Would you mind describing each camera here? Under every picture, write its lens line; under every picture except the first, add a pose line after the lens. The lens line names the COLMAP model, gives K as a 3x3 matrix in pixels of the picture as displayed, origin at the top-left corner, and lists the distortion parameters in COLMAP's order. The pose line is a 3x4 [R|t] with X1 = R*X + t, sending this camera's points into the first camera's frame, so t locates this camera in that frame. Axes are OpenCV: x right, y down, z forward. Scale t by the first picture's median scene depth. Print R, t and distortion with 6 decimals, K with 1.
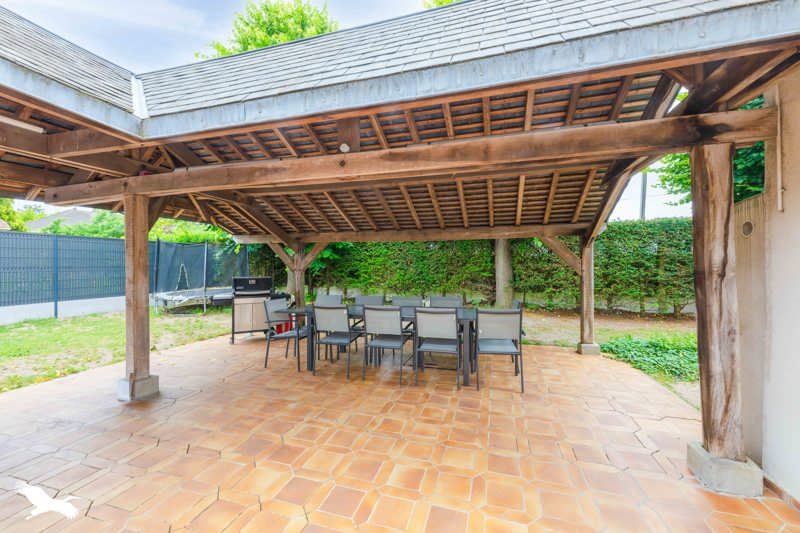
lens RADIAL K [[318.4, 0, 398.8], [0, 318.4, 264.4], [0, 0, 1]] dist [-0.000833, -0.000027]
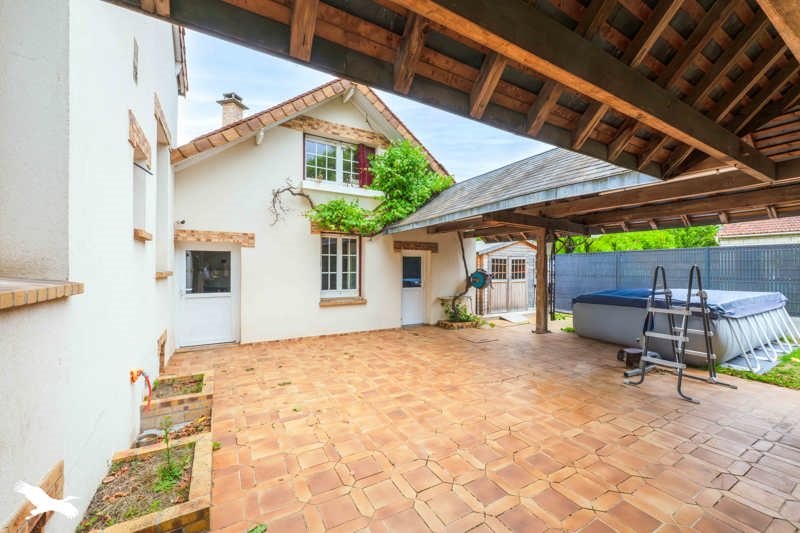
lens RADIAL K [[318.4, 0, 400.7], [0, 318.4, 268.0], [0, 0, 1]] dist [-0.000833, -0.000027]
pose [[-0.686327, -0.003678, -0.727284, 0.909394], [-0.001105, 0.999991, -0.004014, -0.036321], [0.727292, -0.001951, -0.686325, 1.202025]]
